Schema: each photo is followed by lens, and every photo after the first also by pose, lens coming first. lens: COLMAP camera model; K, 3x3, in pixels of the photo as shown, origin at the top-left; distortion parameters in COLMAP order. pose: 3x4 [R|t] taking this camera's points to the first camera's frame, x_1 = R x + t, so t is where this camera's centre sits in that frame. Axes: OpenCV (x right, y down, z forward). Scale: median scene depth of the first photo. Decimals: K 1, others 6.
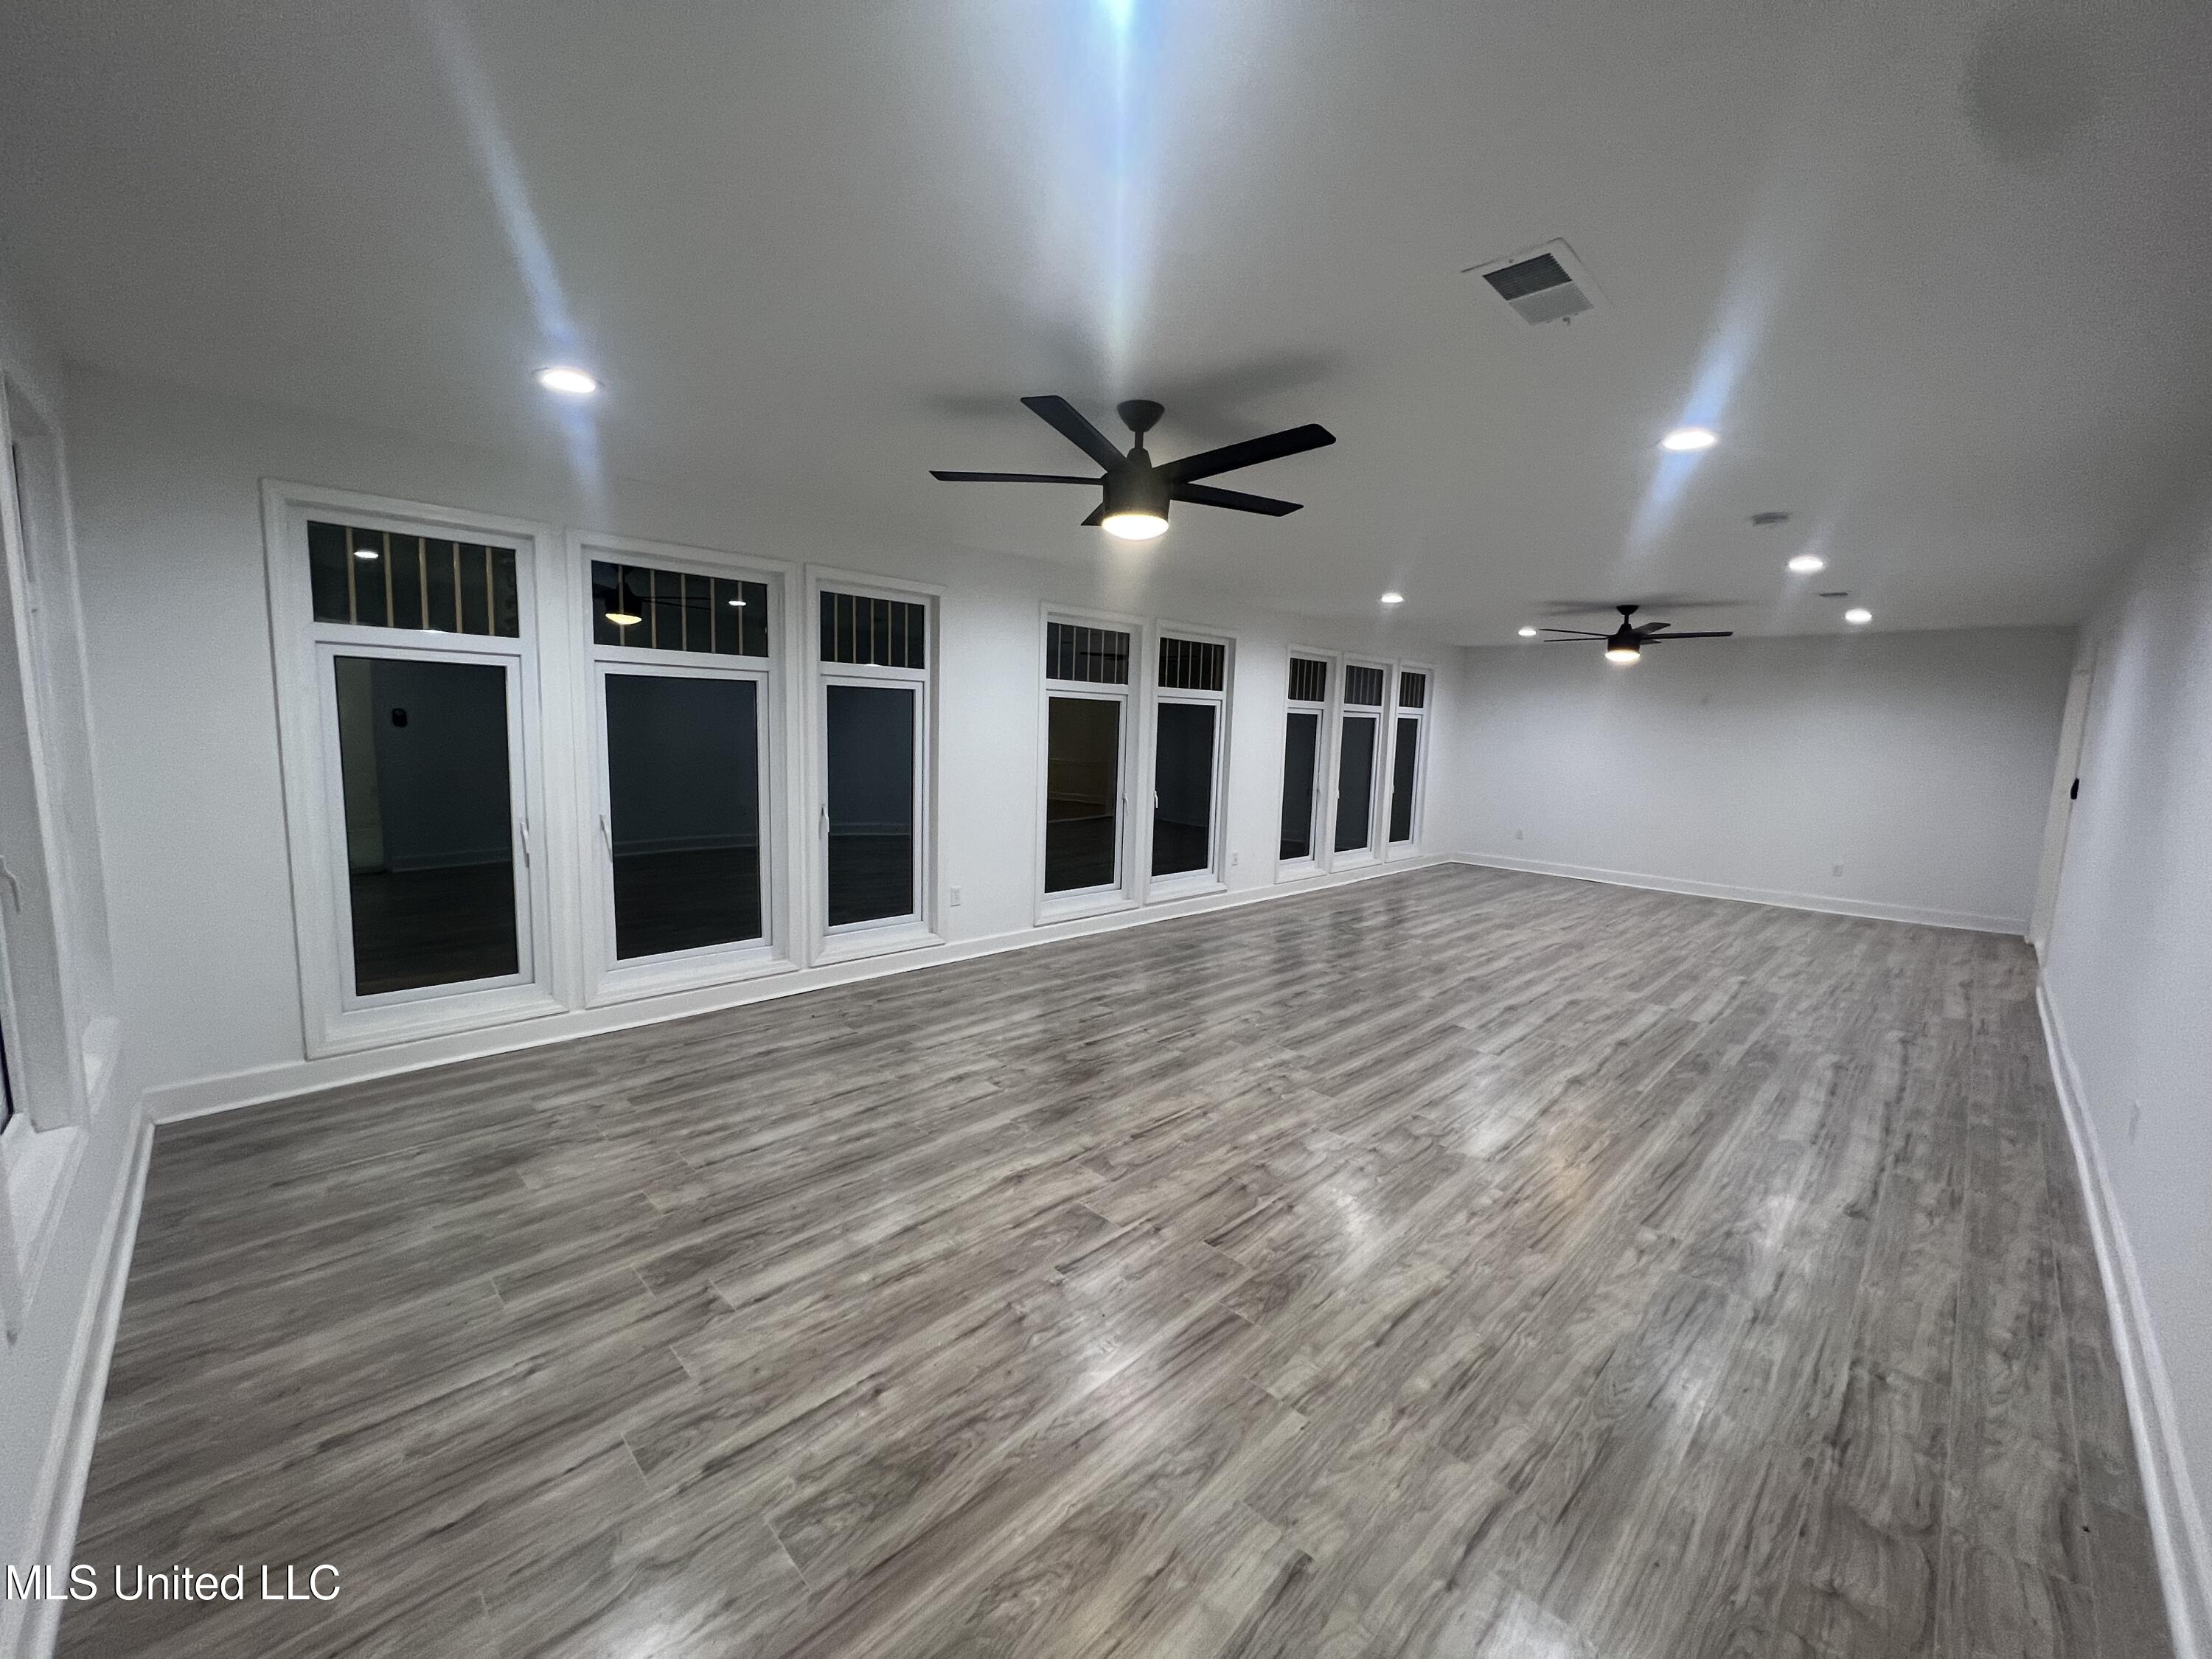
lens RADIAL K [[878.6, 0, 1126.9], [0, 878.6, 821.1], [0, 0, 1]] dist [0.003117, -0.000489]
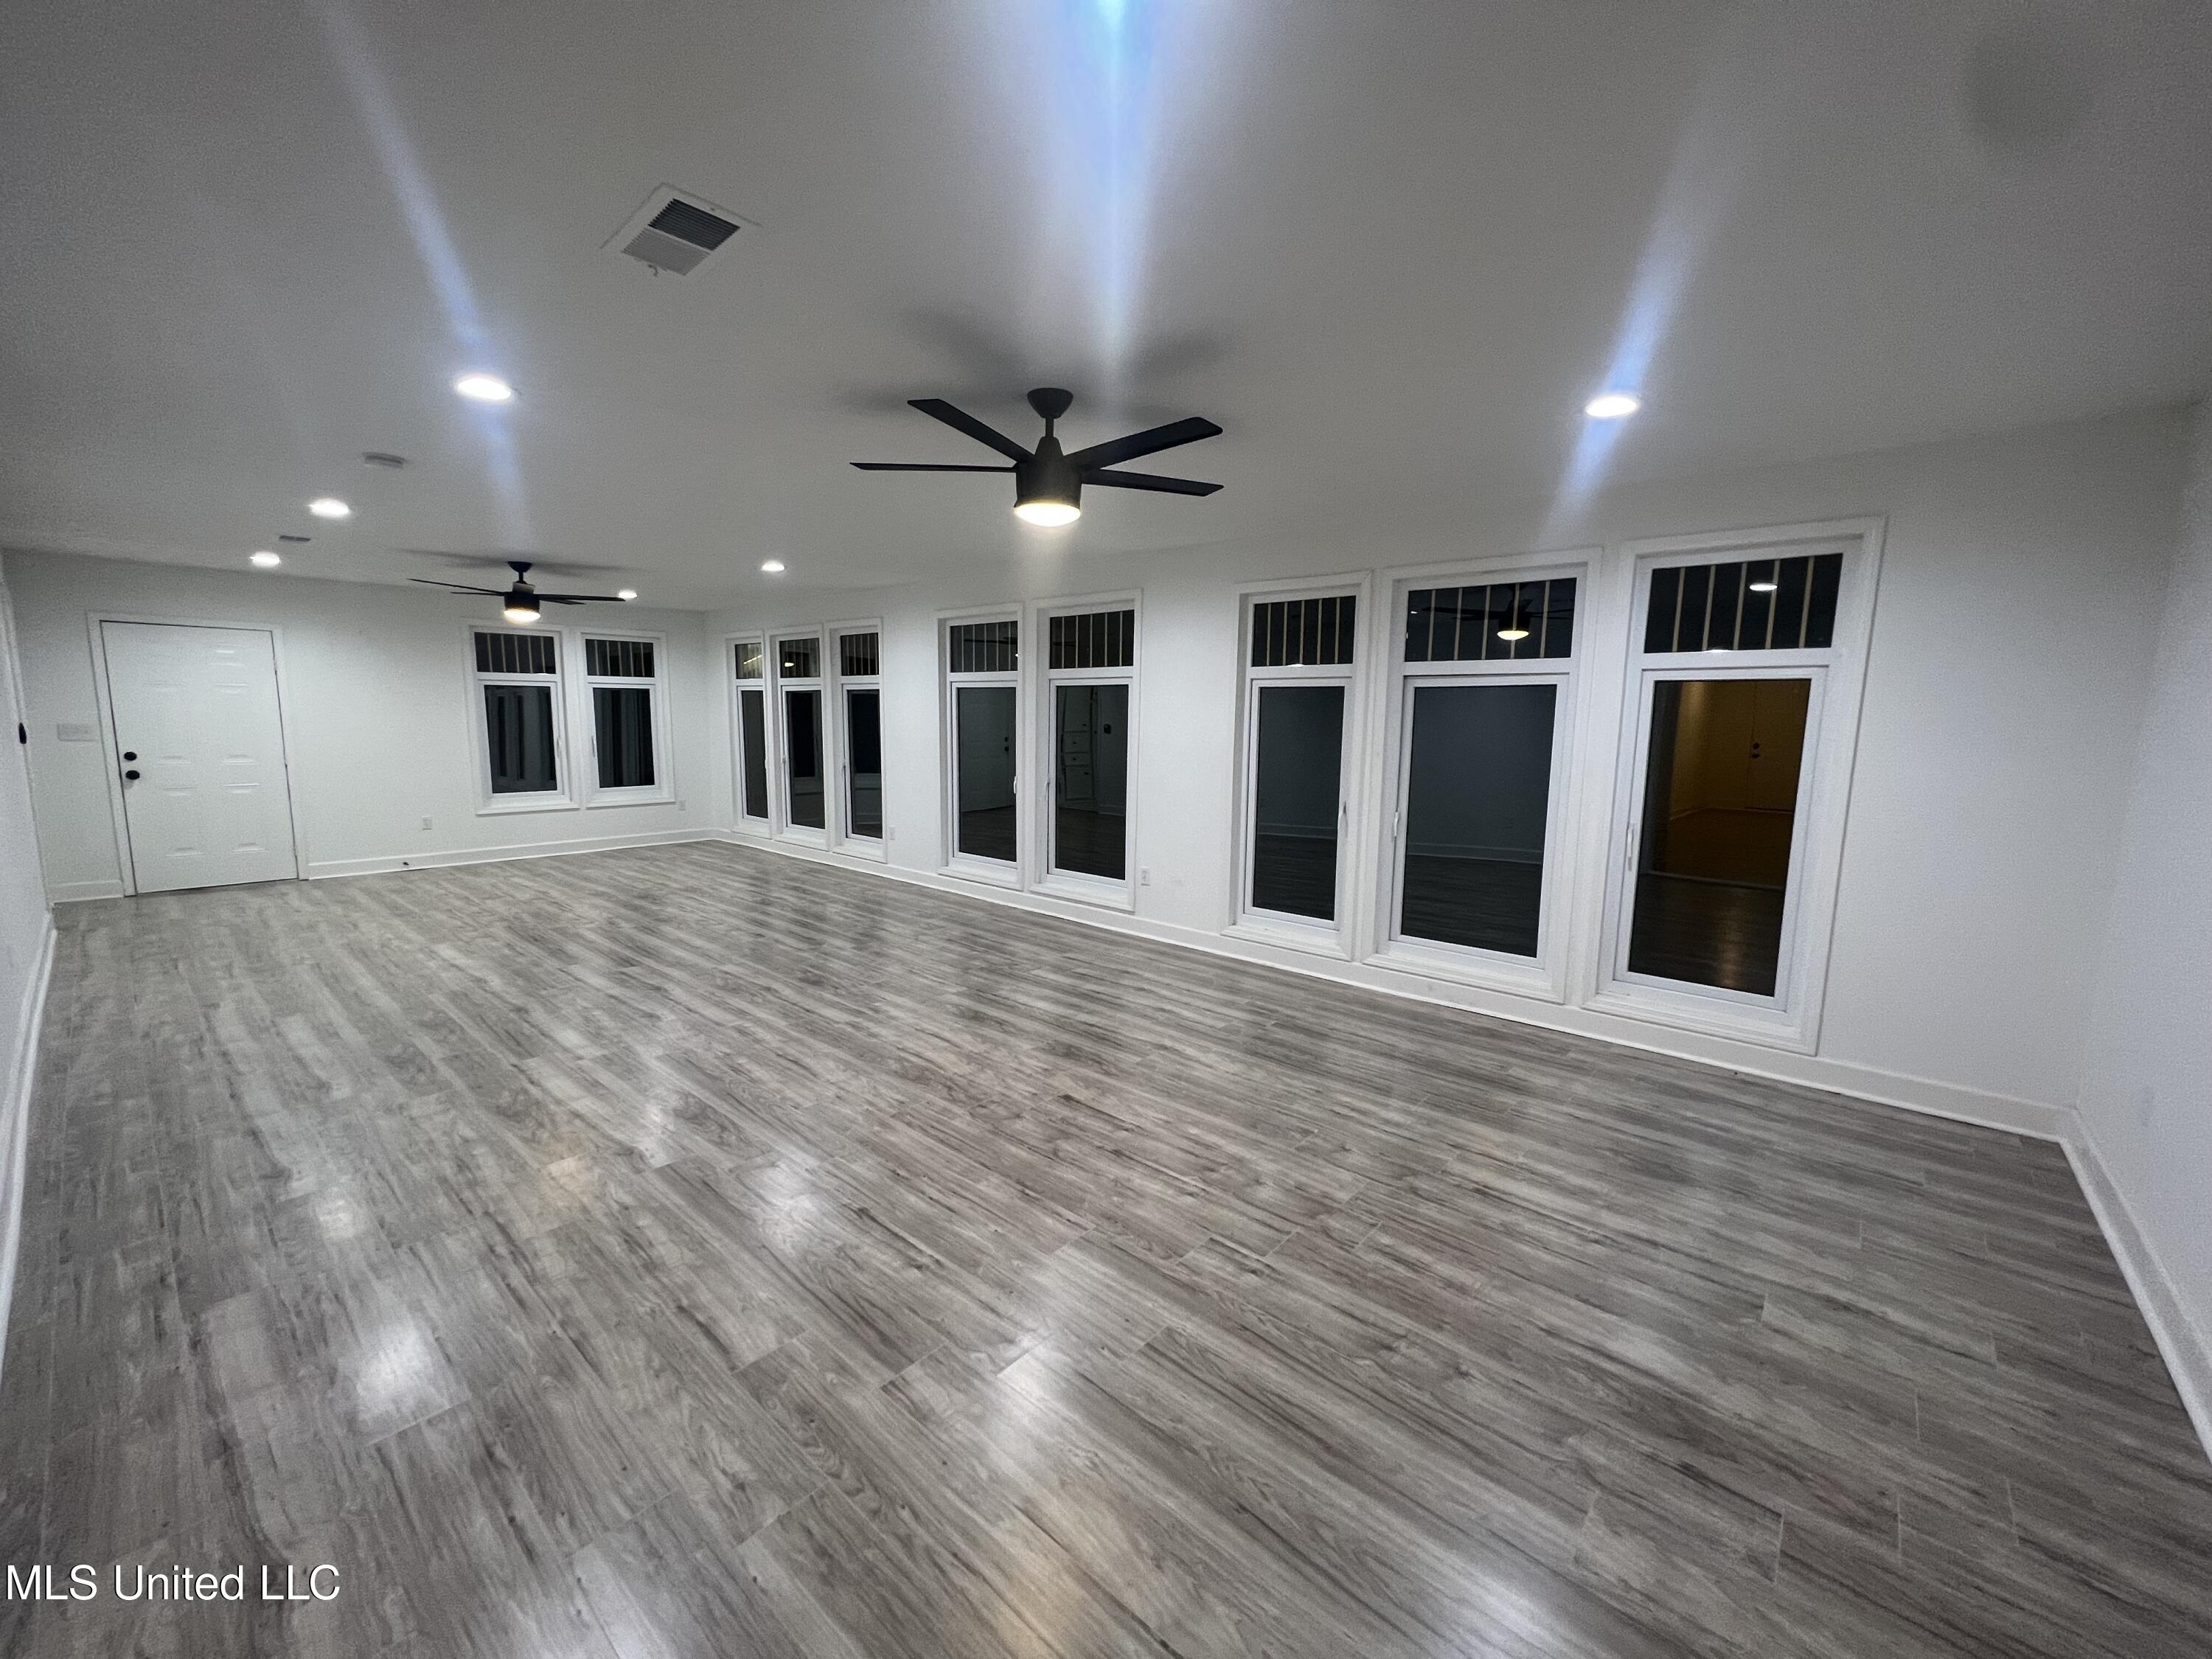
lens RADIAL K [[878.6, 0, 1103.8], [0, 878.6, 836.5], [0, 0, 1]] dist [0.003117, -0.000489]
pose [[0.054171, 0.111259, -0.992314, 1.005123], [-0.122715, 0.986982, 0.103962, -0.079143], [0.990962, 0.116140, 0.067119, 1.006449]]
